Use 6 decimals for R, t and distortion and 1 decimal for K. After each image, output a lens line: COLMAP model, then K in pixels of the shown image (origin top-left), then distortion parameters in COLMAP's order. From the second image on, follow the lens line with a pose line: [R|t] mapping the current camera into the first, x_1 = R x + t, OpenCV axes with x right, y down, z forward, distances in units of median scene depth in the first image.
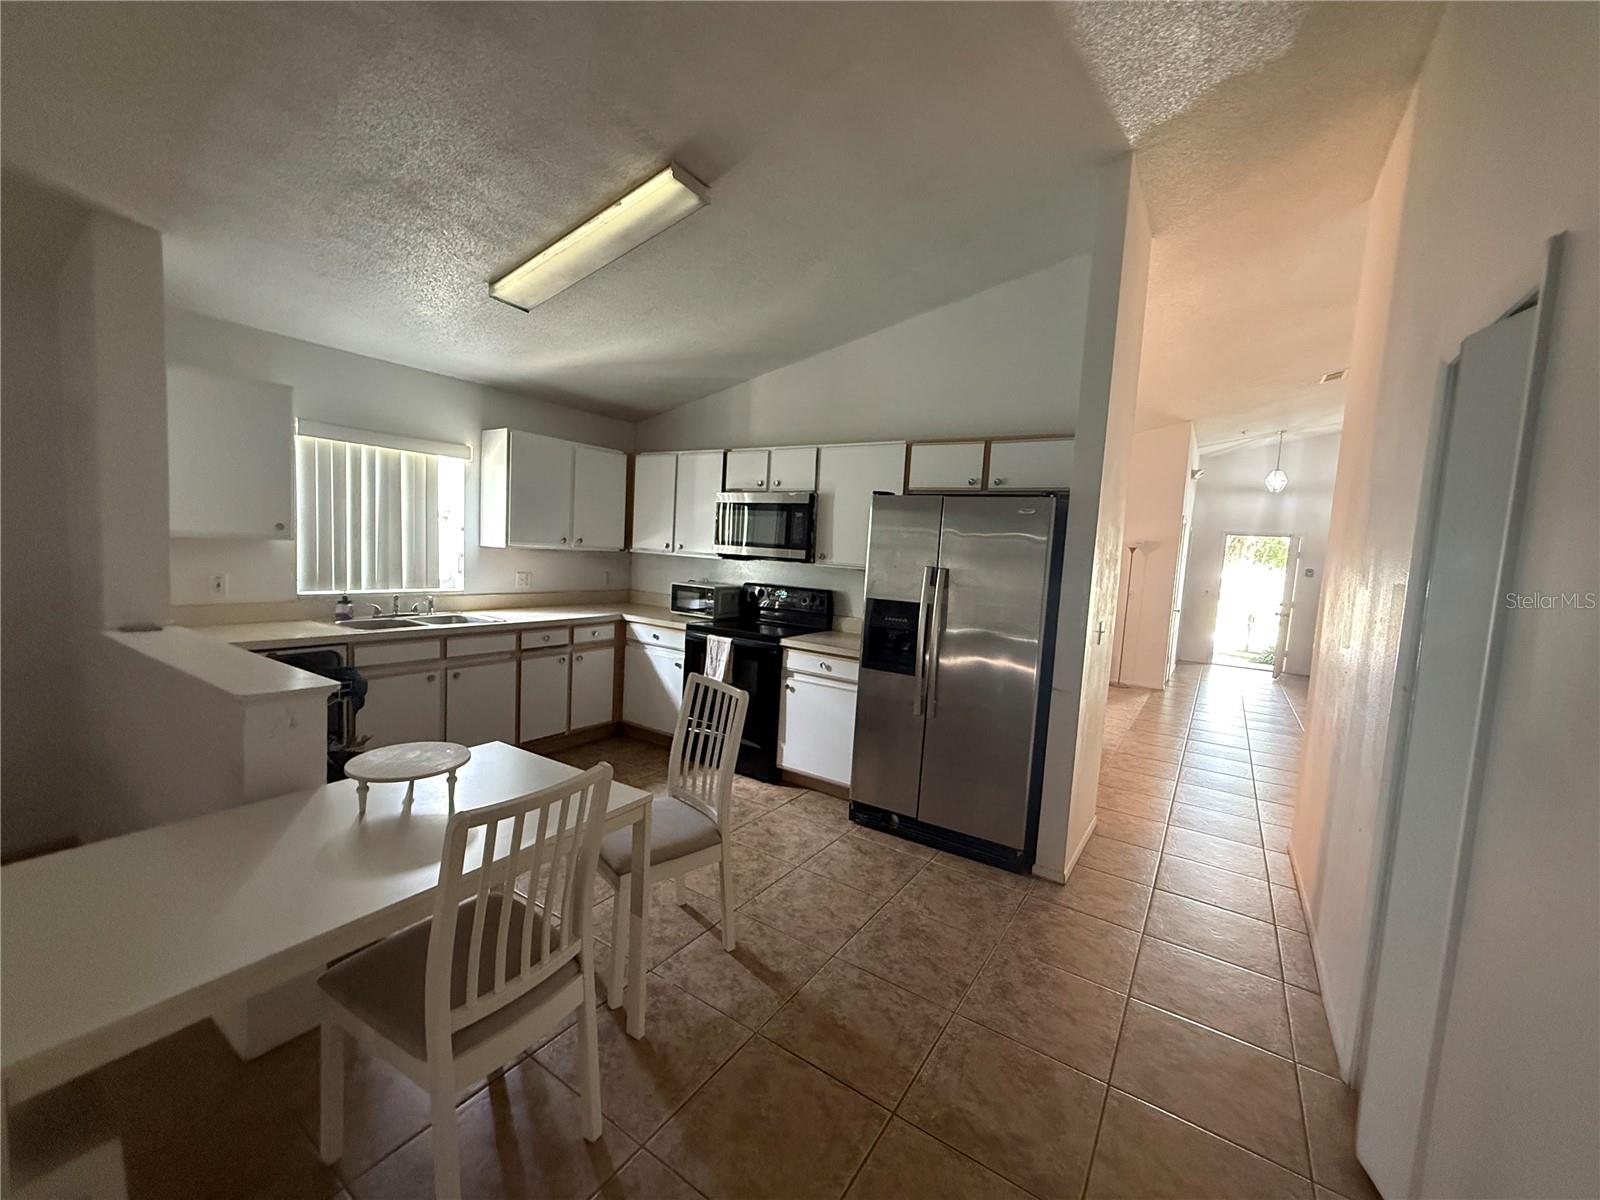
lens RADIAL K [[636.9, 0, 800.4], [0, 636.9, 599.9], [0, 0, 1]] dist [0.001207, 0.000159]
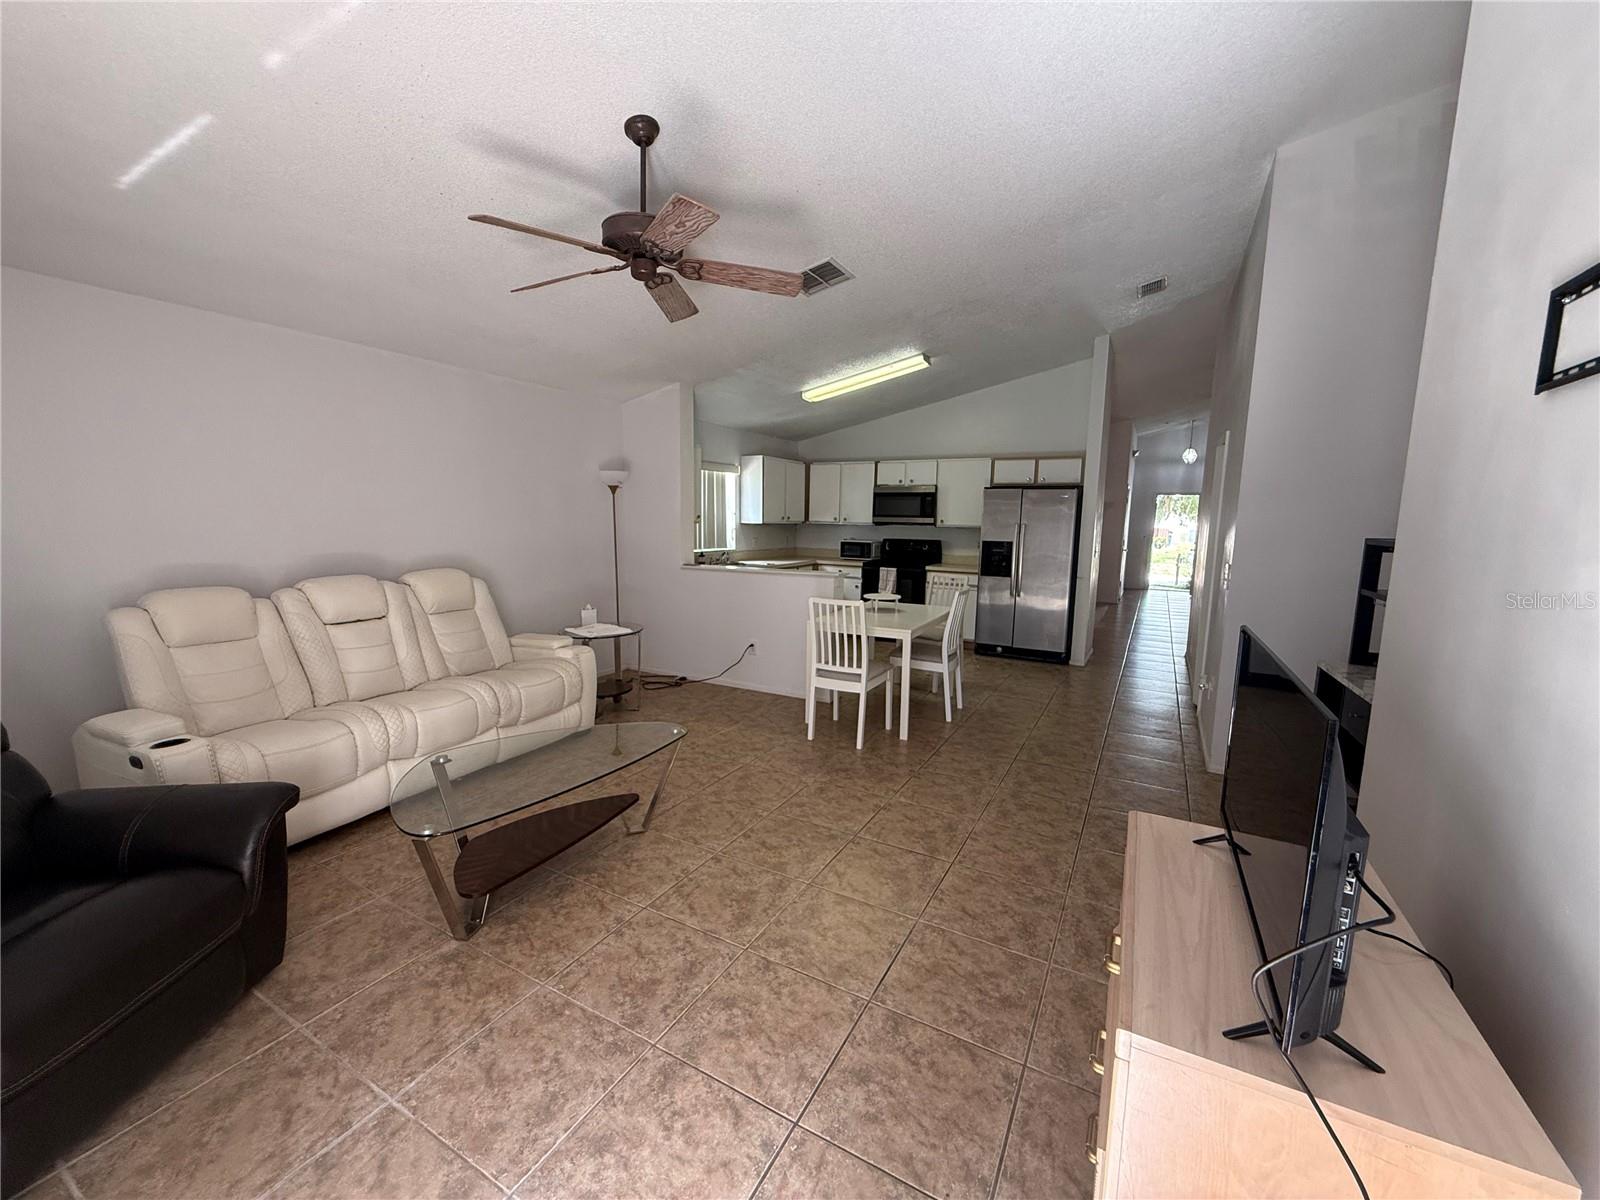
lens RADIAL K [[636.9, 0, 800.4], [0, 636.9, 599.9], [0, 0, 1]] dist [0.001207, 0.000159]
pose [[0.996241, -0.050044, 0.070702, -0.523054], [0.046490, 0.997613, 0.051050, 0.045724], [-0.073088, -0.047572, 0.996190, -0.817743]]
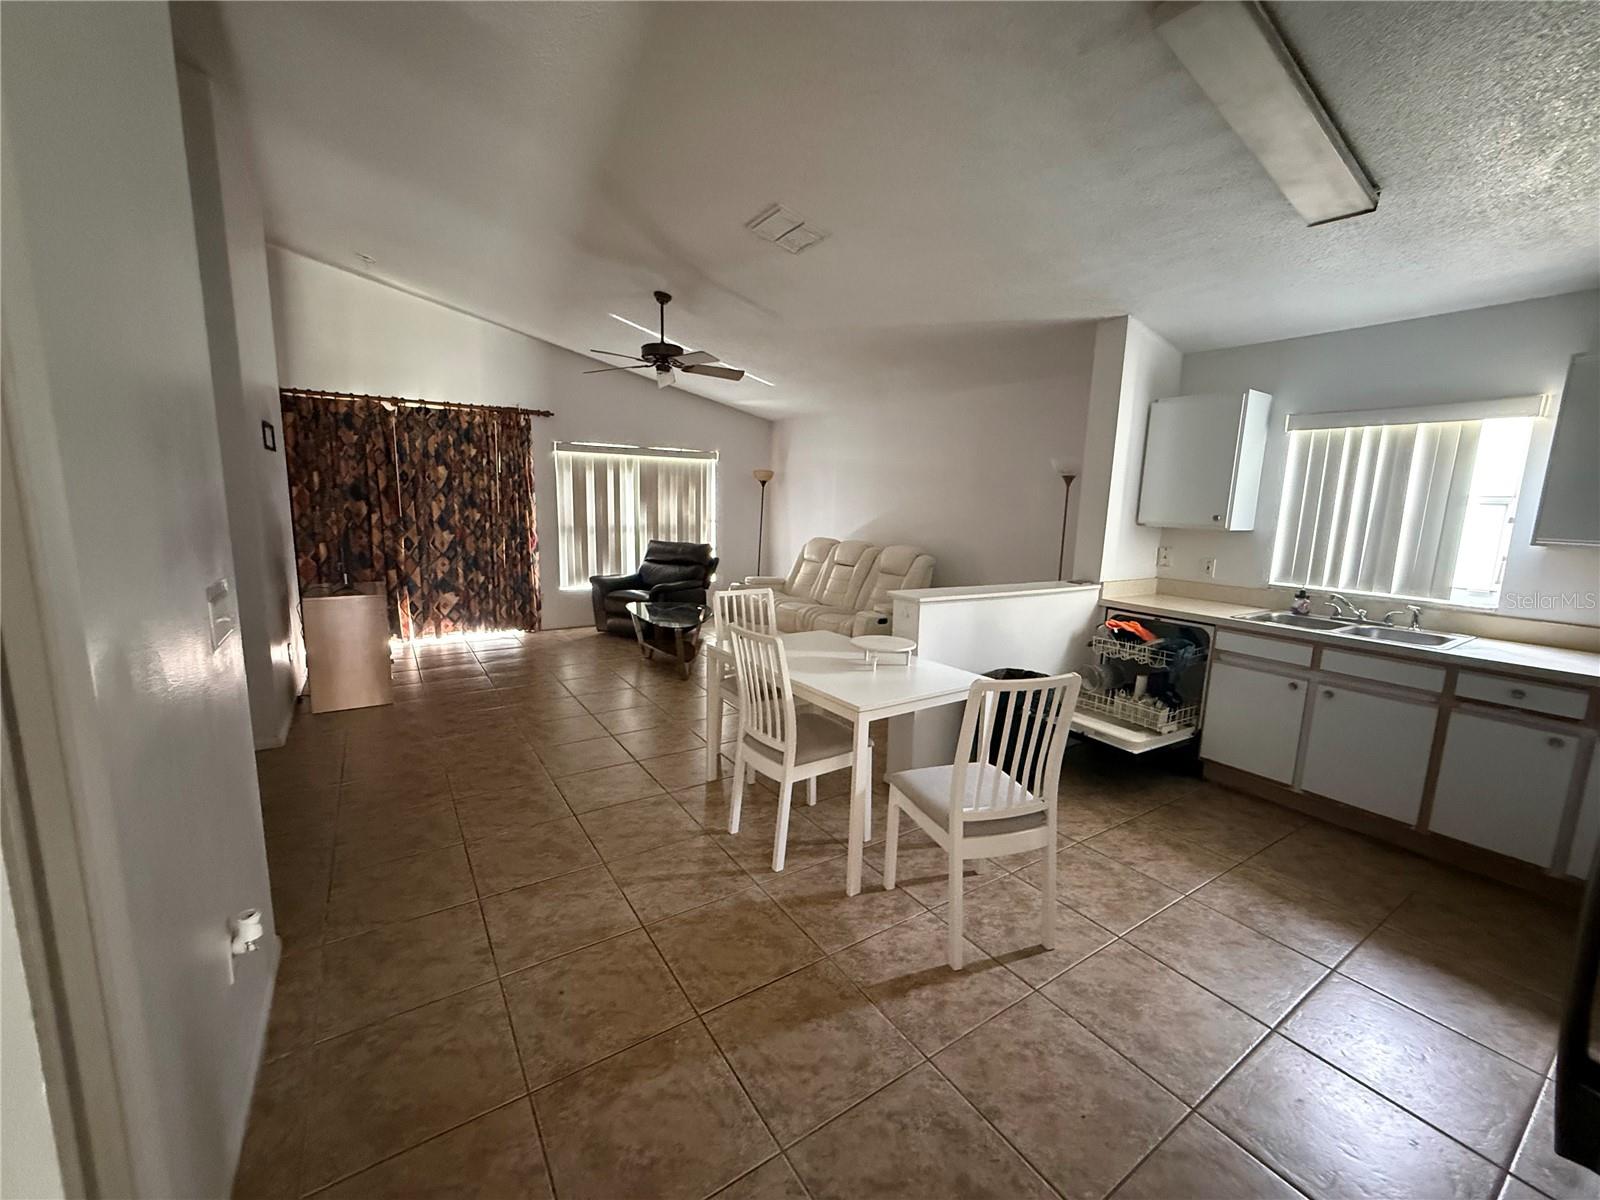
lens RADIAL K [[636.9, 0, 800.4], [0, 636.9, 599.9], [0, 0, 1]] dist [0.001207, 0.000159]
pose [[-0.385743, 0.078161, -0.919289, 0.433044], [-0.126837, 0.982451, 0.136754, -0.025331], [0.913846, 0.169352, -0.369060, 0.610346]]
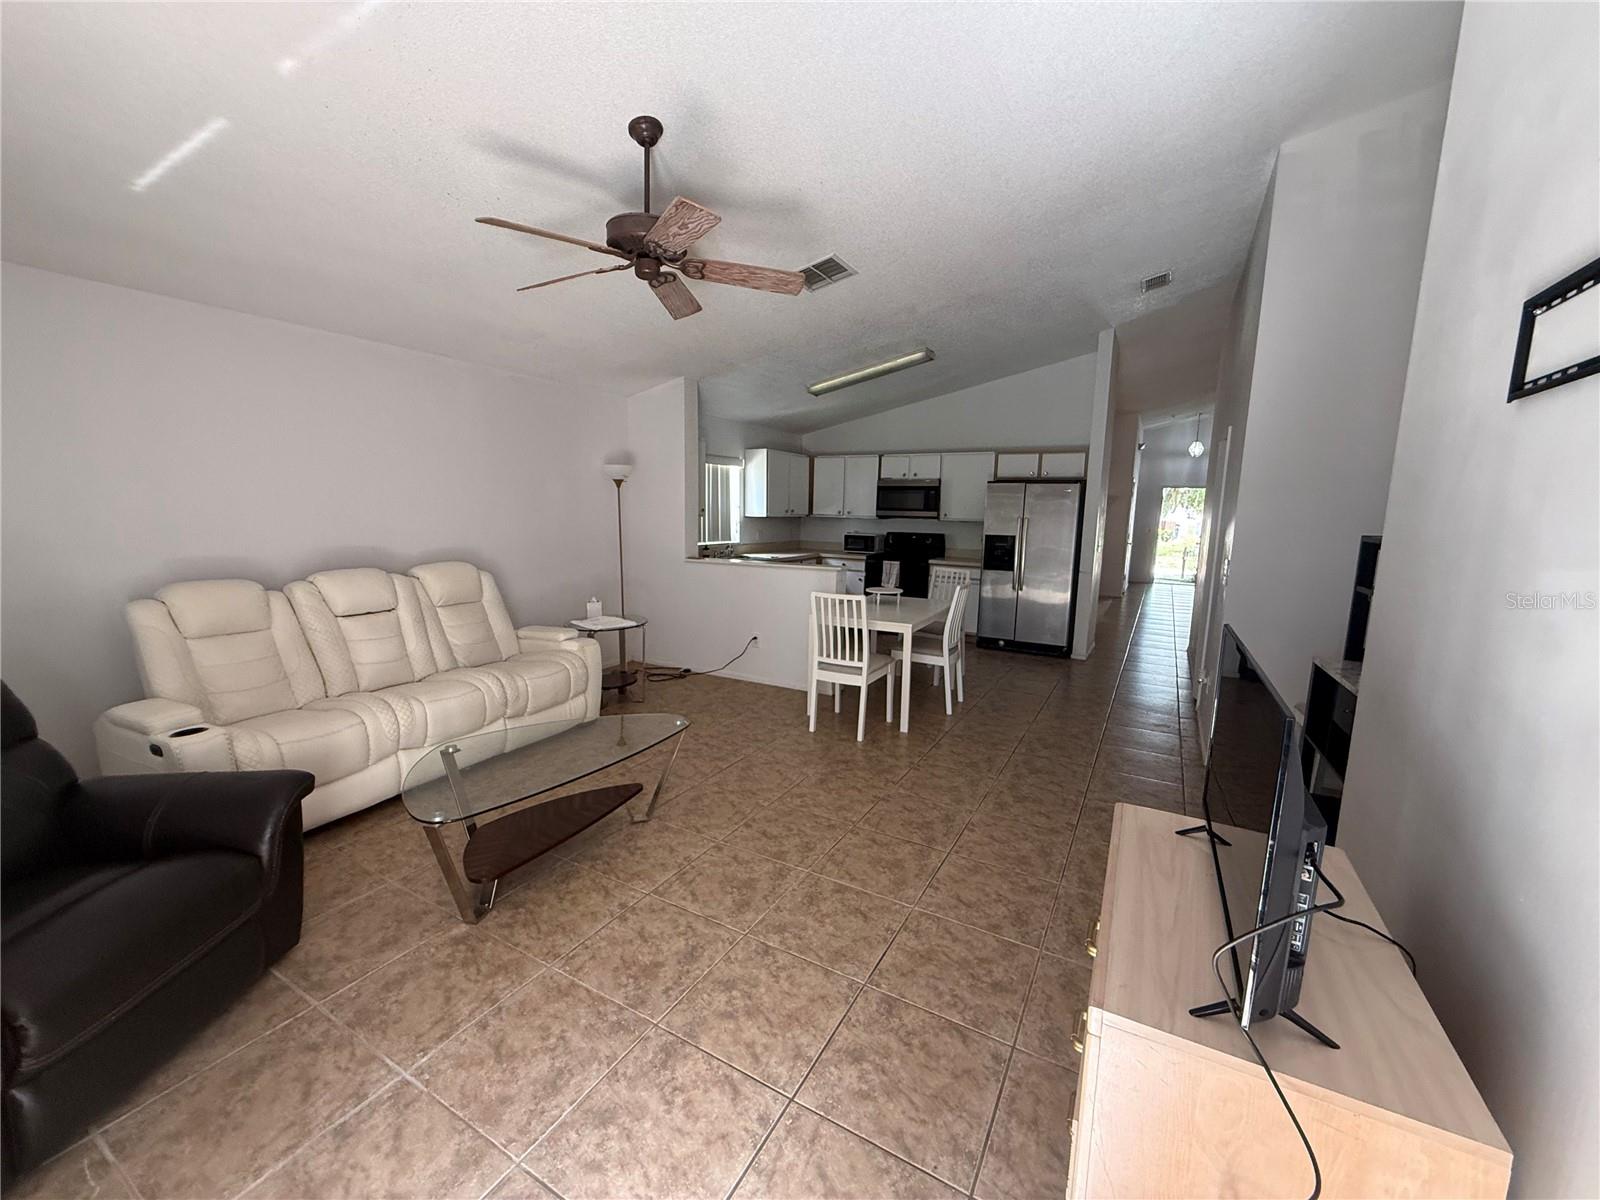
lens RADIAL K [[636.9, 0, 800.4], [0, 636.9, 599.9], [0, 0, 1]] dist [0.001207, 0.000159]
pose [[0.996957, -0.047272, 0.061984, -0.518887], [0.043338, 0.997050, 0.063346, 0.042087], [-0.064796, -0.060467, 0.996065, -0.829980]]
